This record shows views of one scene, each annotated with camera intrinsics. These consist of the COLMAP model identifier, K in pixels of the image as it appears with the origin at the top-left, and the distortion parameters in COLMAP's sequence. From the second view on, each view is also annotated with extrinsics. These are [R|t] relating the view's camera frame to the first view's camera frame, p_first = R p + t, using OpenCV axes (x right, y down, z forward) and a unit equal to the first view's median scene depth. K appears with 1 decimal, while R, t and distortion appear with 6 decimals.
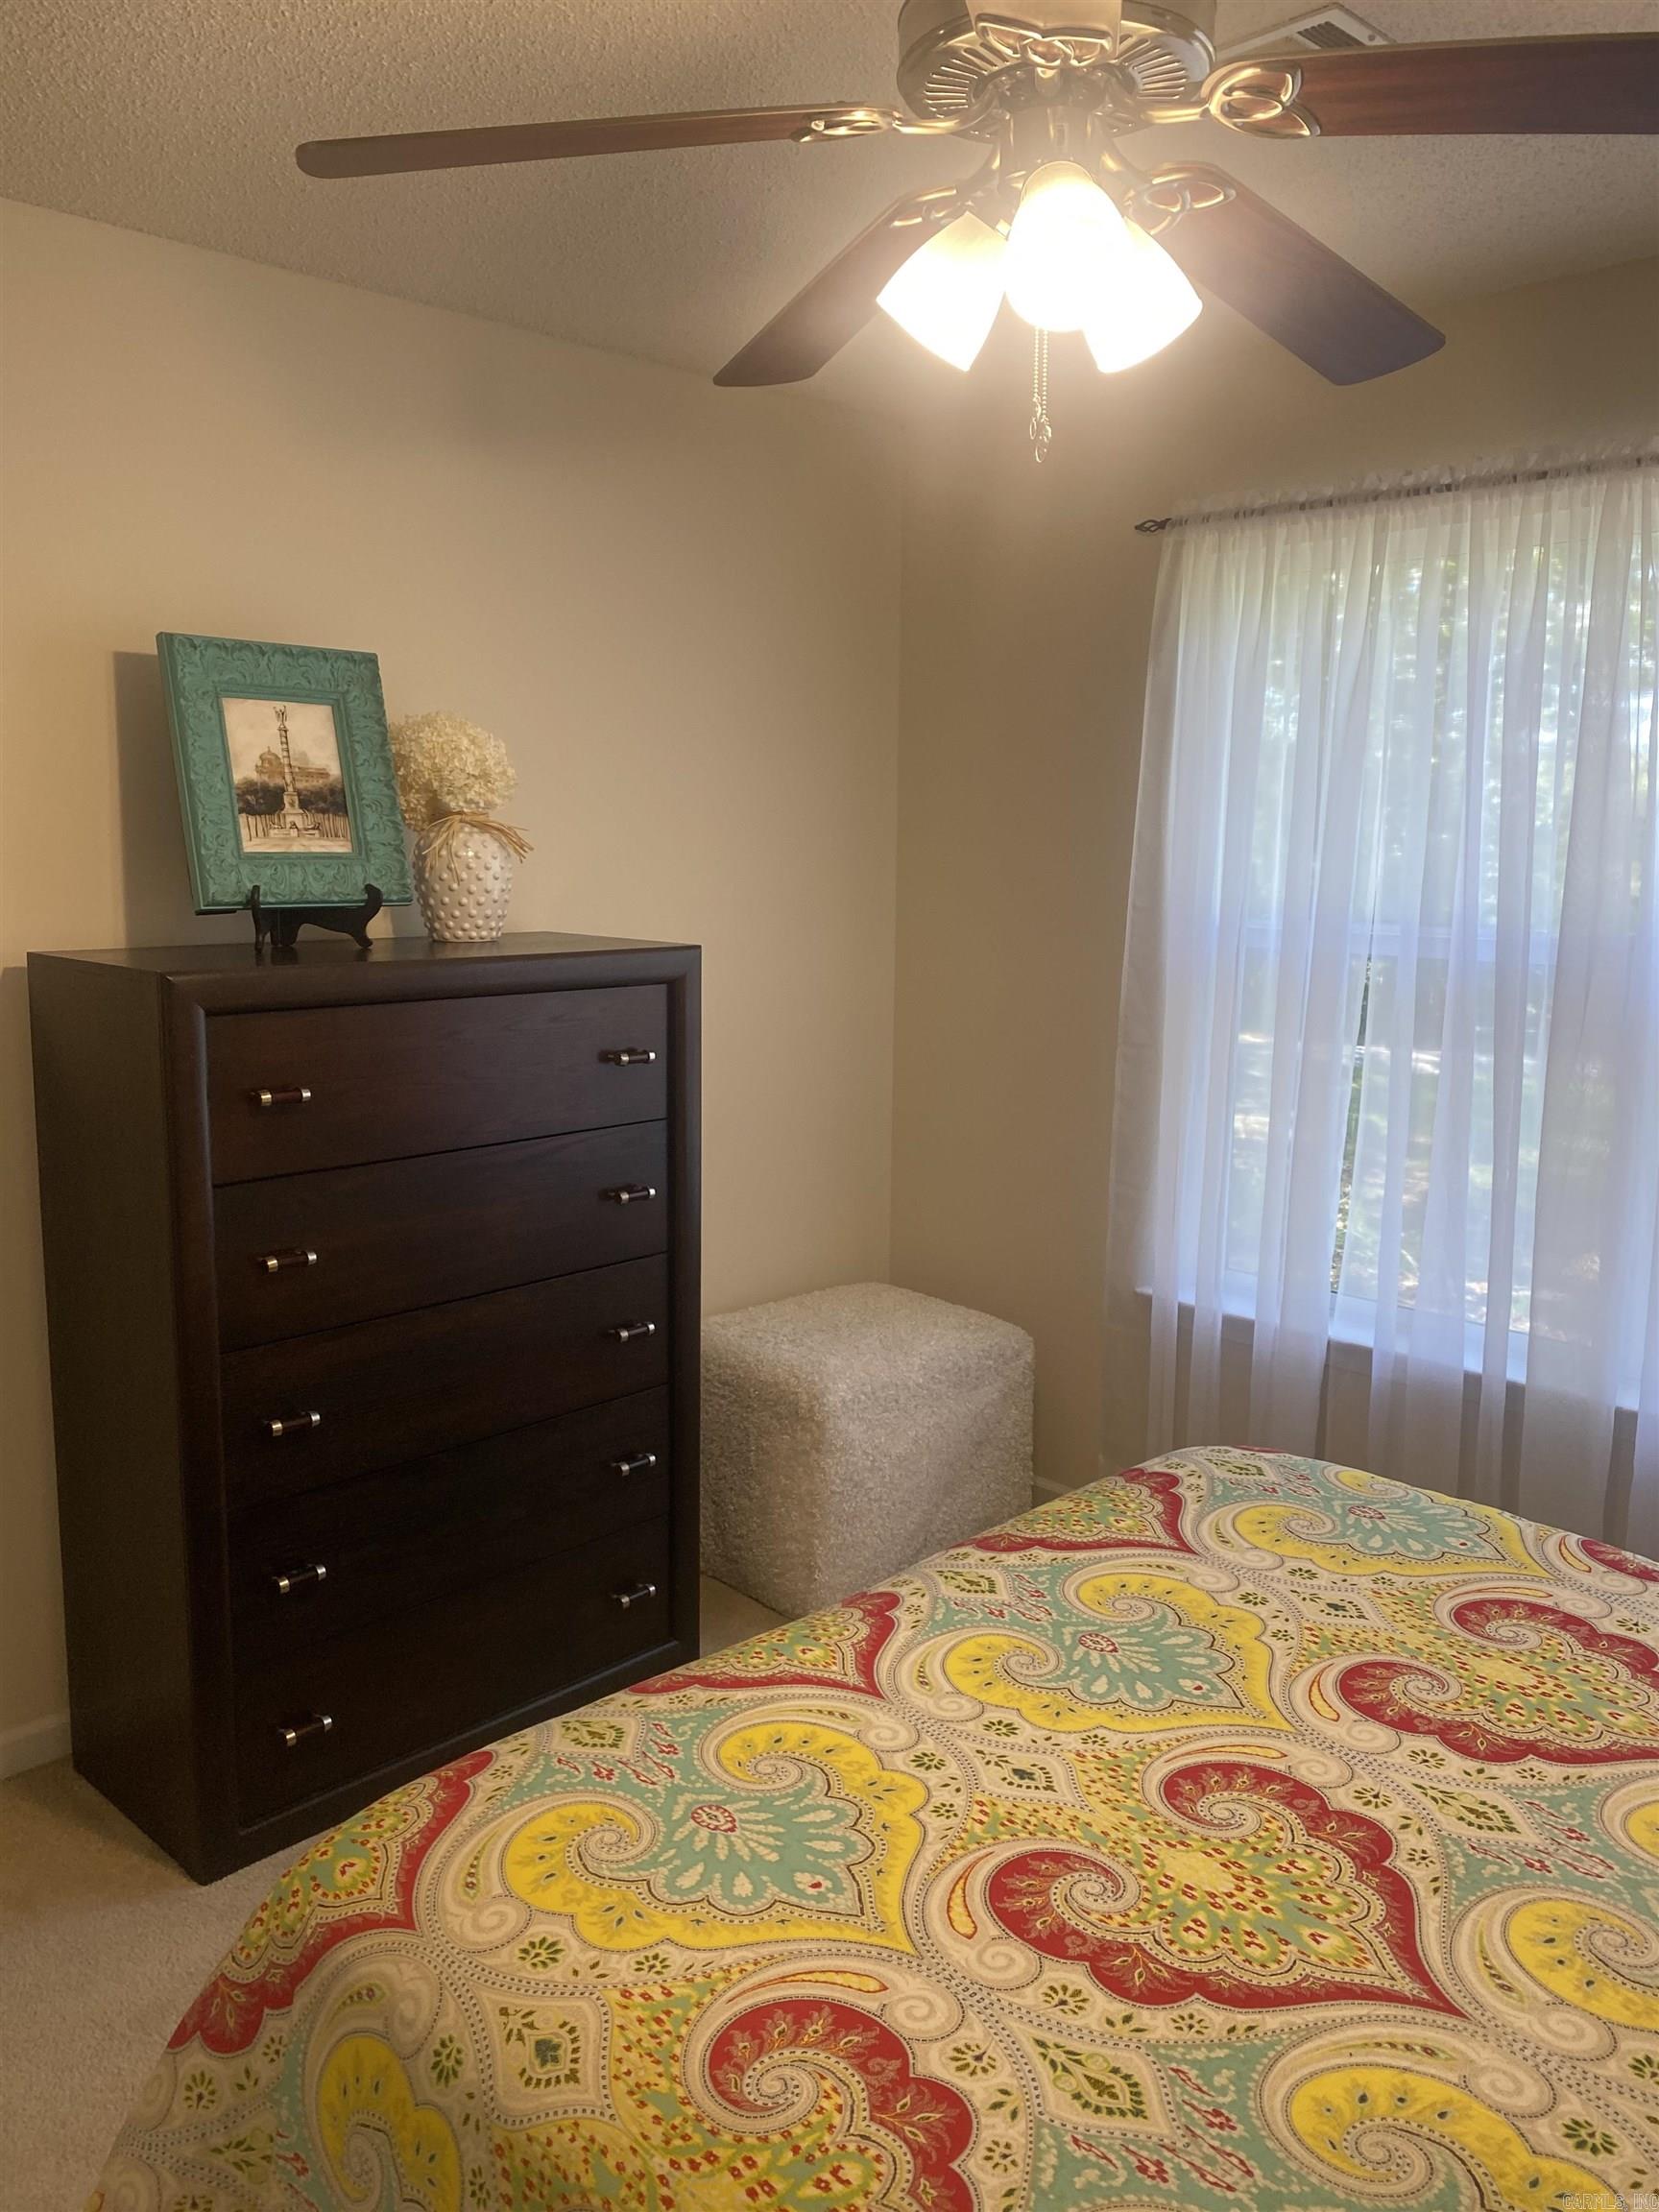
lens RADIAL K [[1697.1, 0, 807.2], [0, 1697.1, 1102.5], [0, 0, 1]] dist [0.095496, -0.130411]
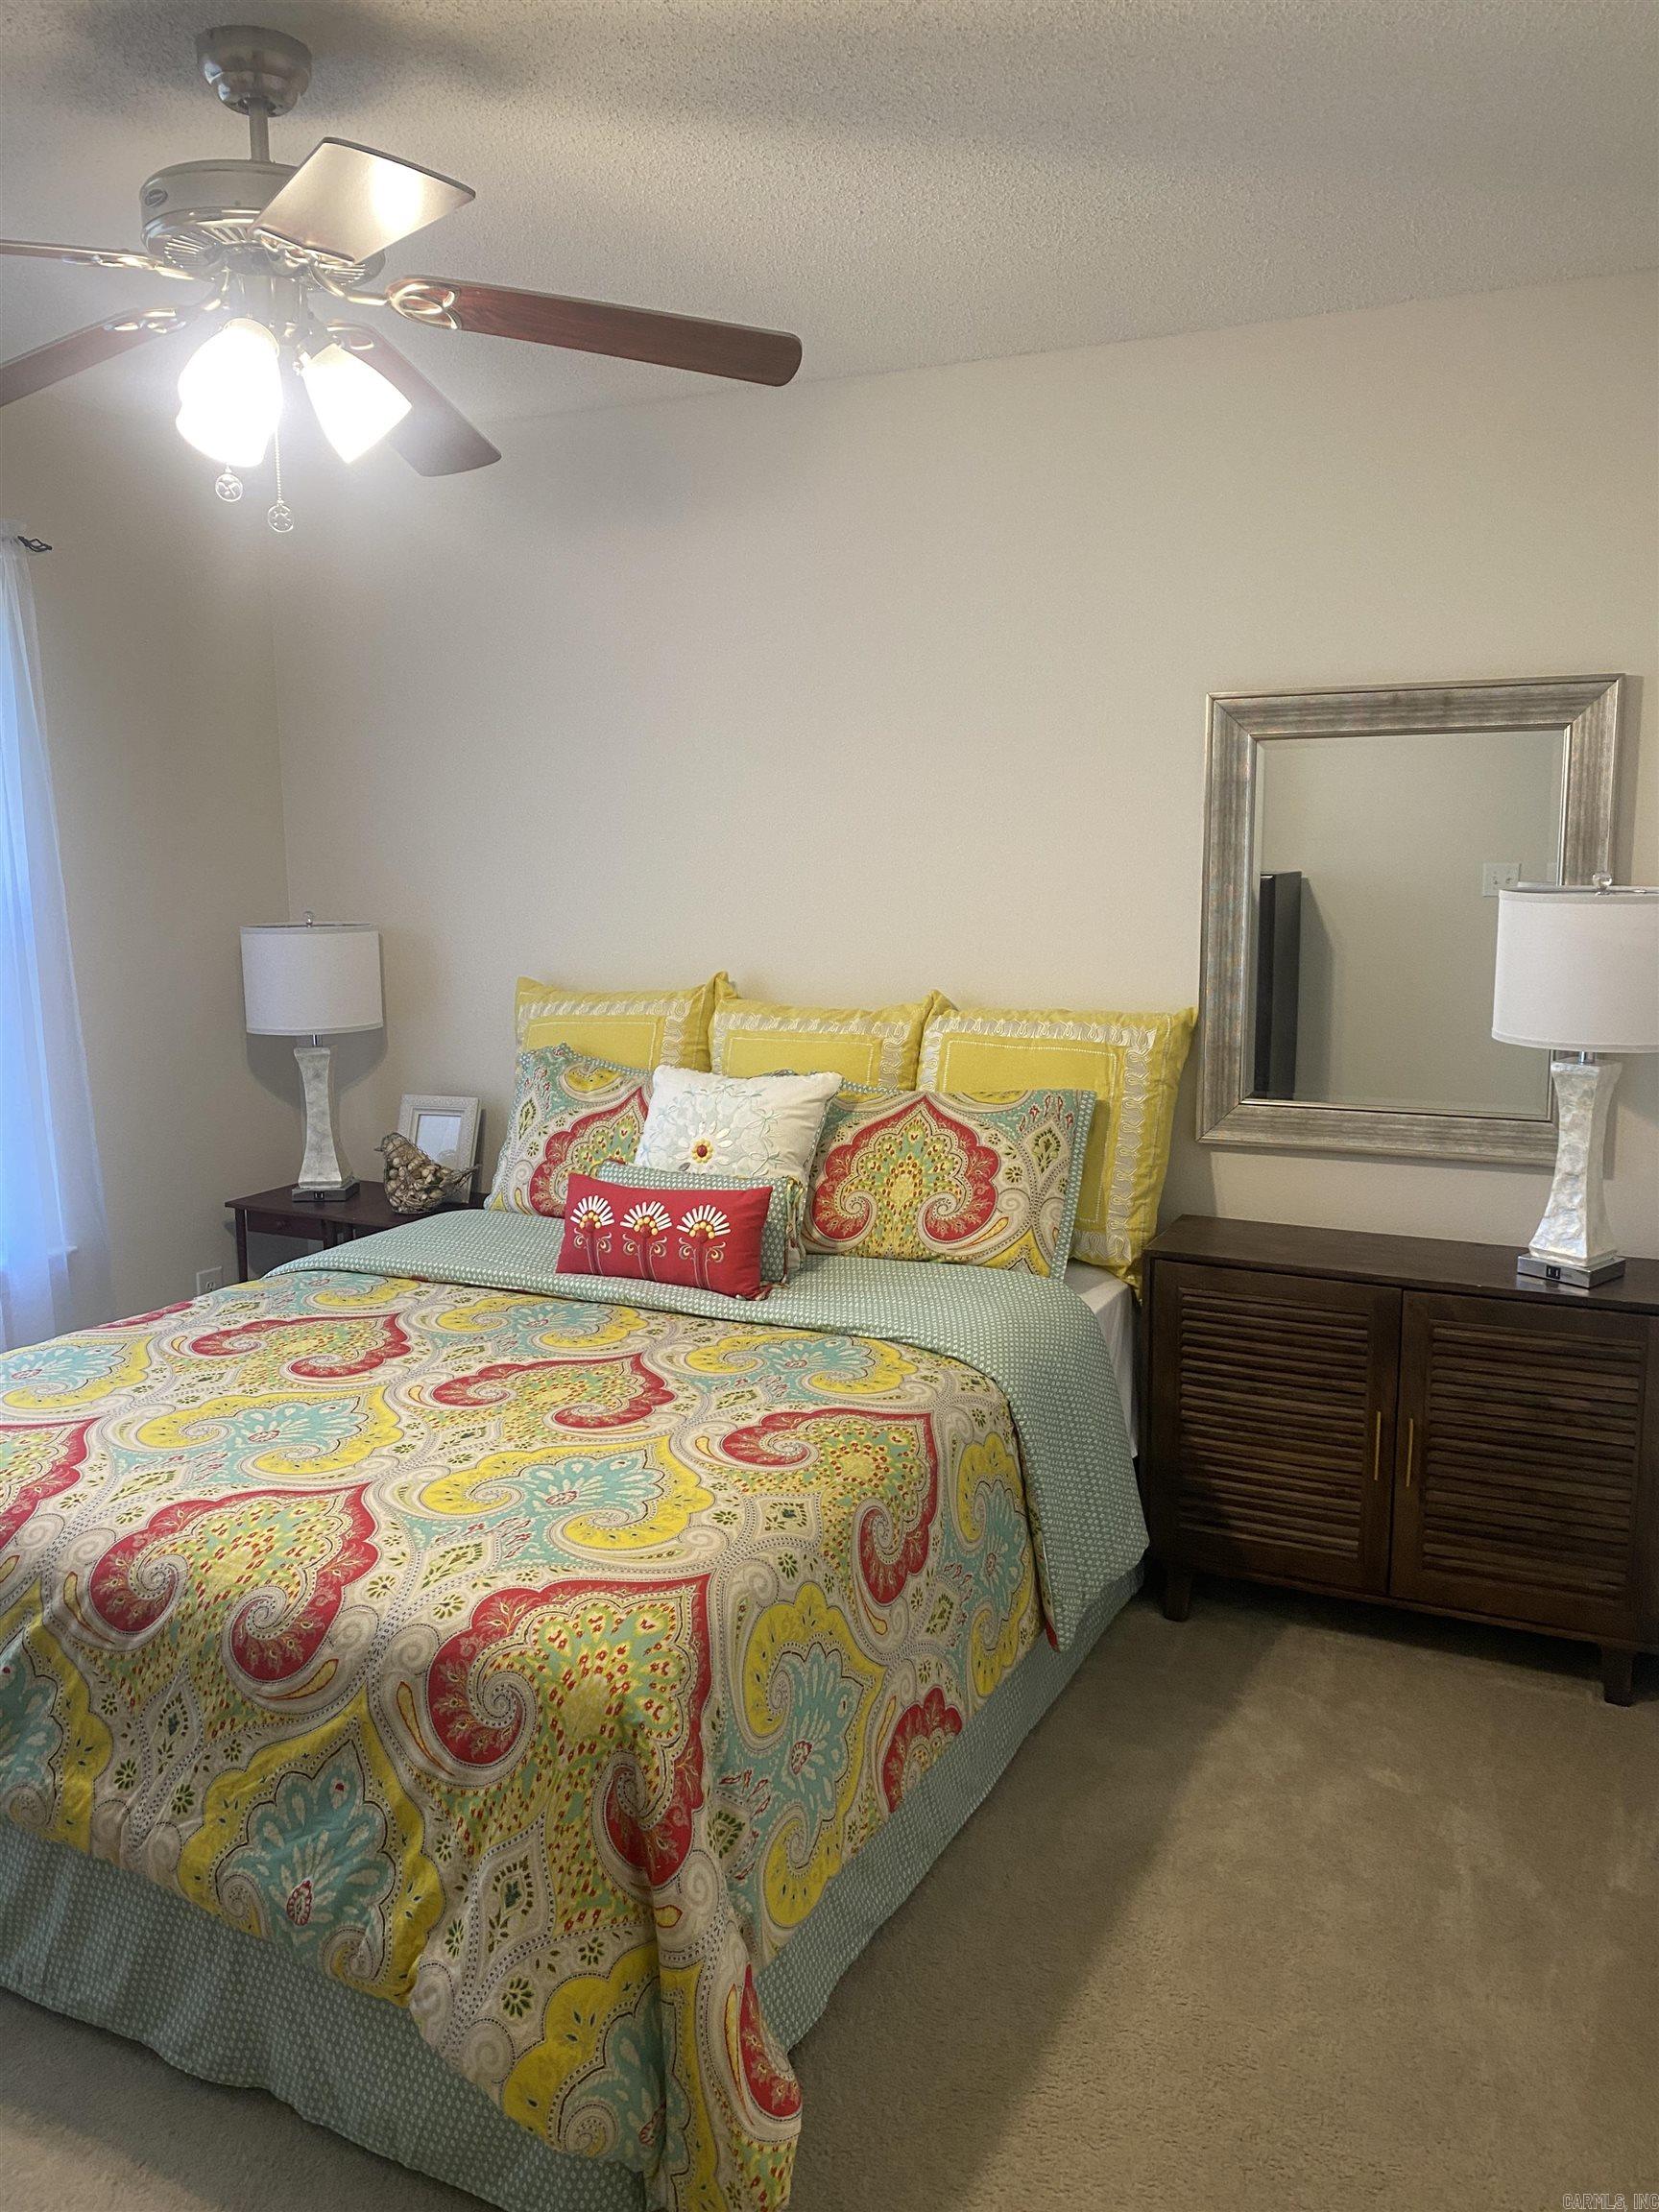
lens RADIAL K [[1697.1, 0, 807.2], [0, 1697.1, 1102.5], [0, 0, 1]] dist [0.095496, -0.130411]
pose [[-0.349834, -0.139621, 0.926349, -1.436457], [0.149954, 0.967736, 0.202488, -0.166548], [-0.924733, 0.209747, -0.317610, 1.224631]]
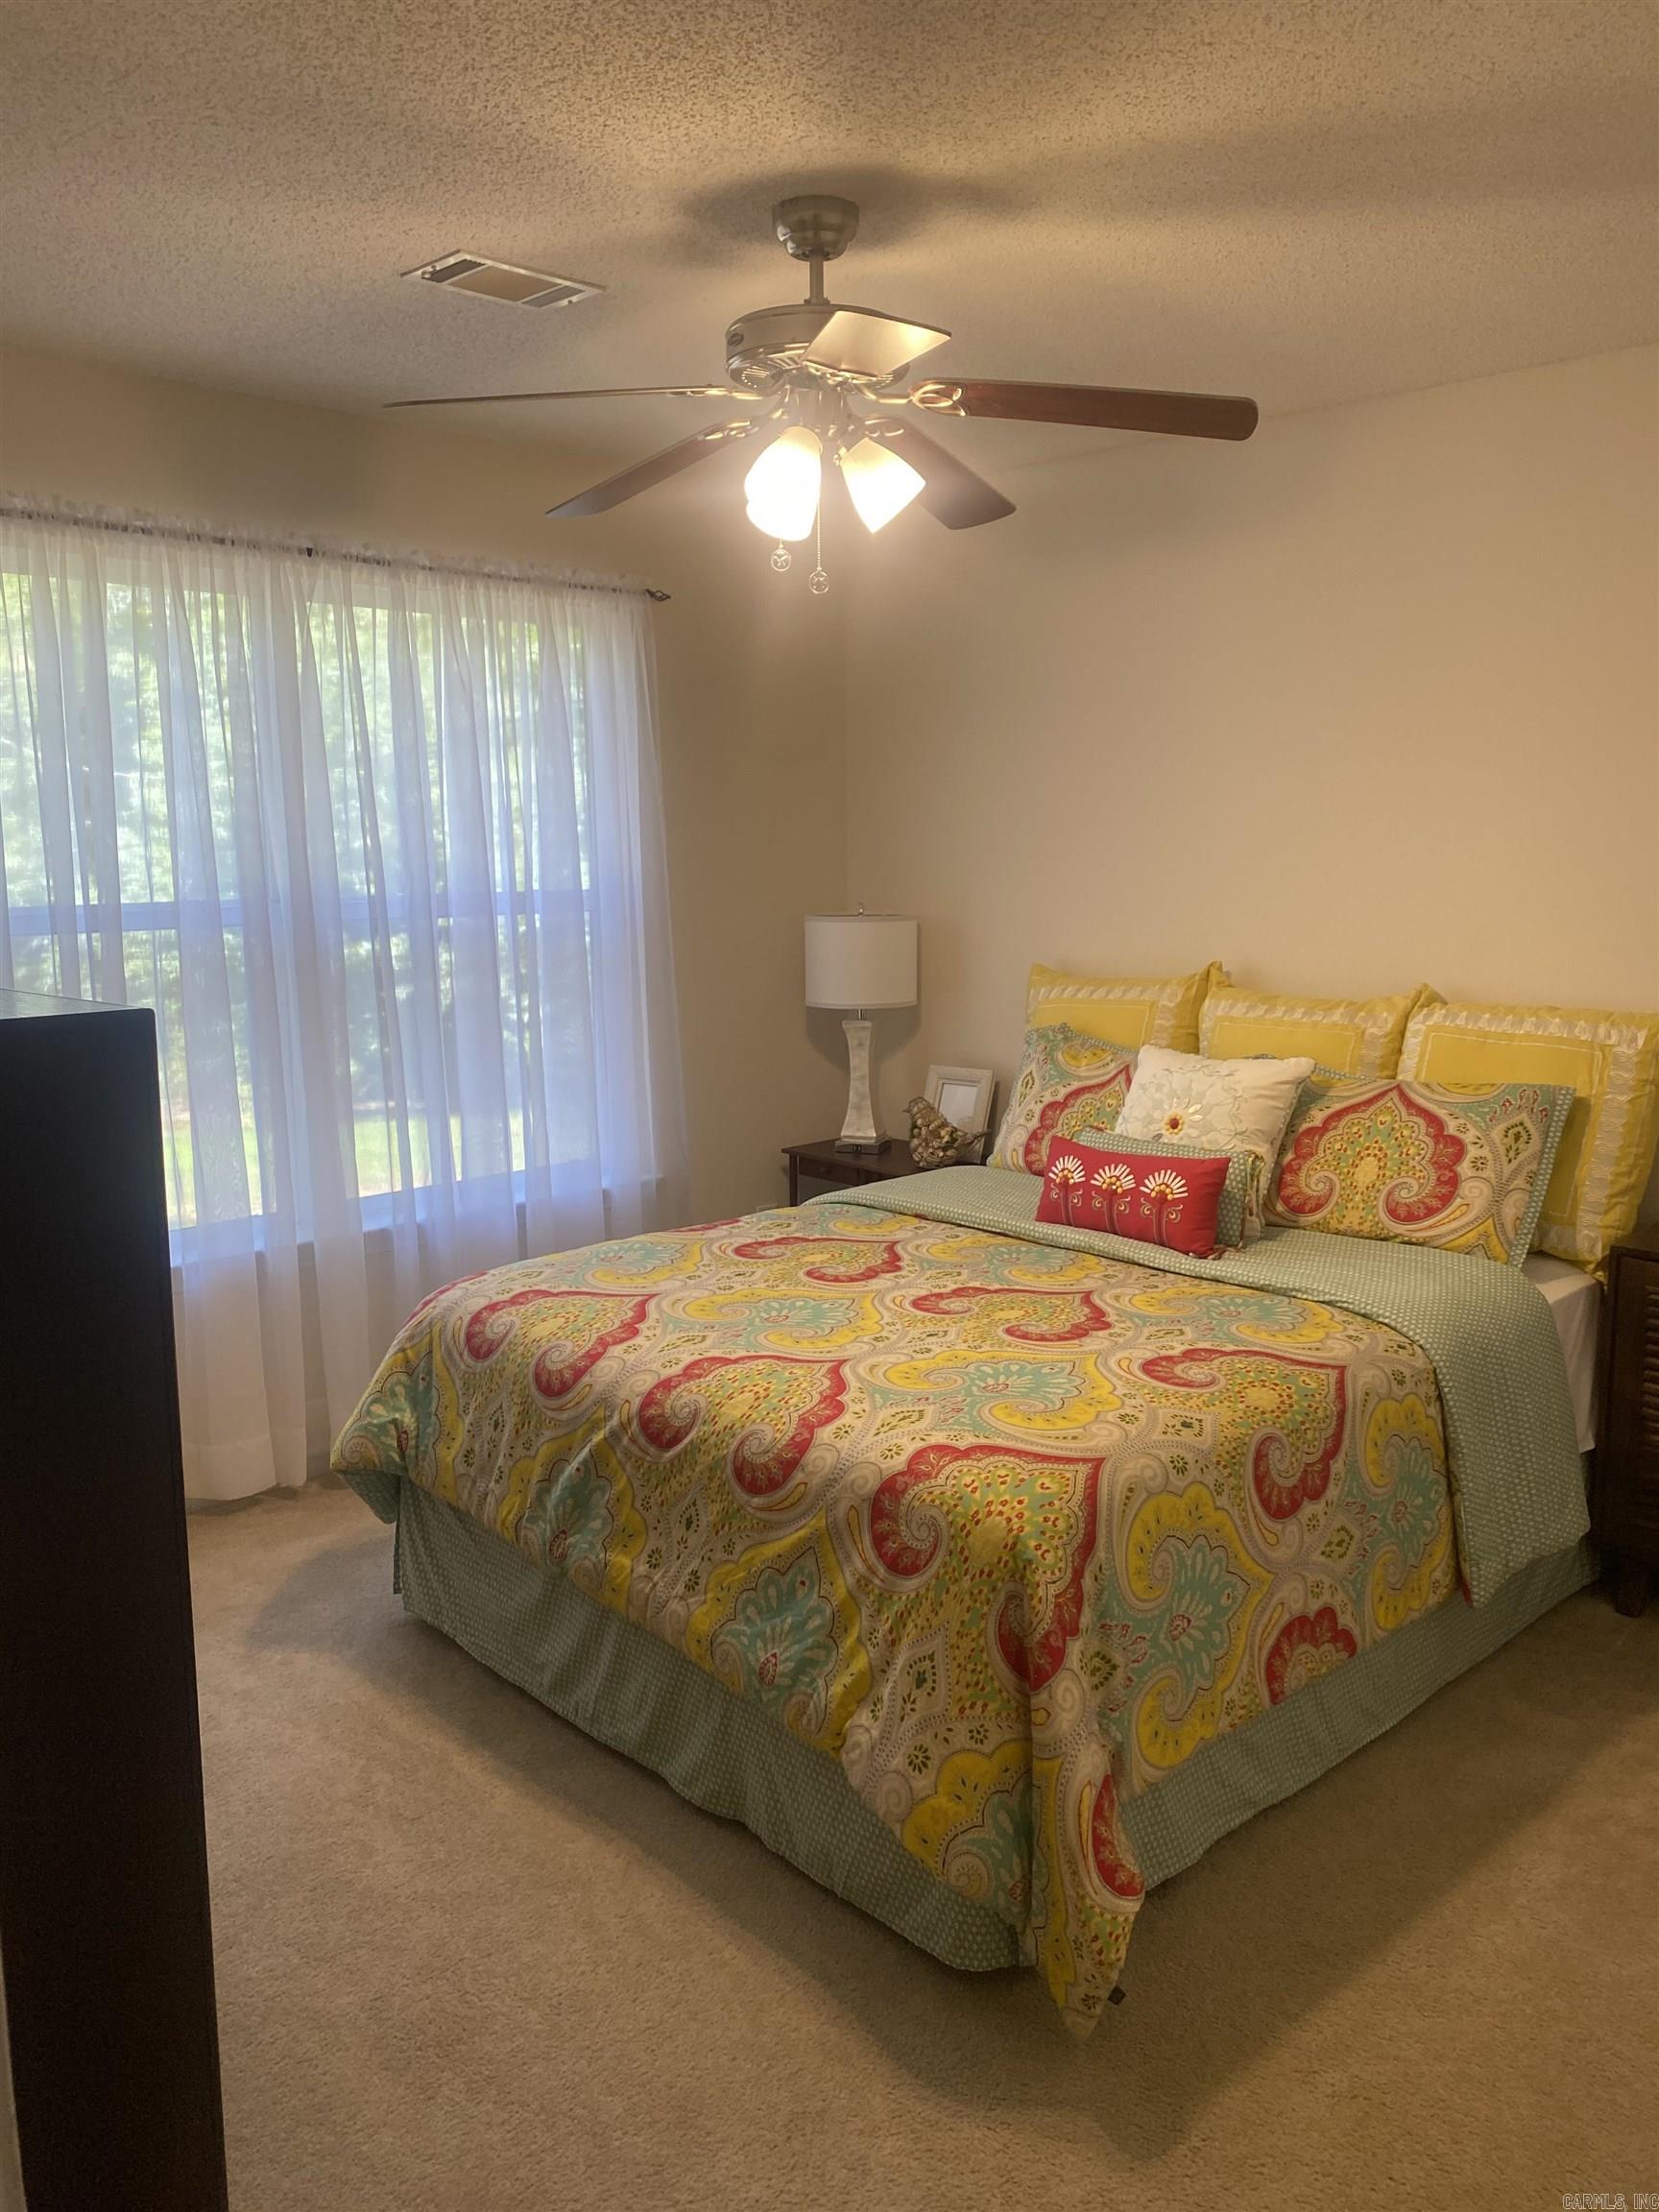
lens RADIAL K [[1673.4, 0, 837.0], [0, 1673.4, 1115.2], [0, 0, 1]] dist [0.242748, -0.578653]
pose [[-0.033325, -0.159046, 0.986709, -1.721808], [0.150077, 0.975267, 0.162270, -0.154479], [-0.988113, 0.153490, -0.008631, 1.158797]]
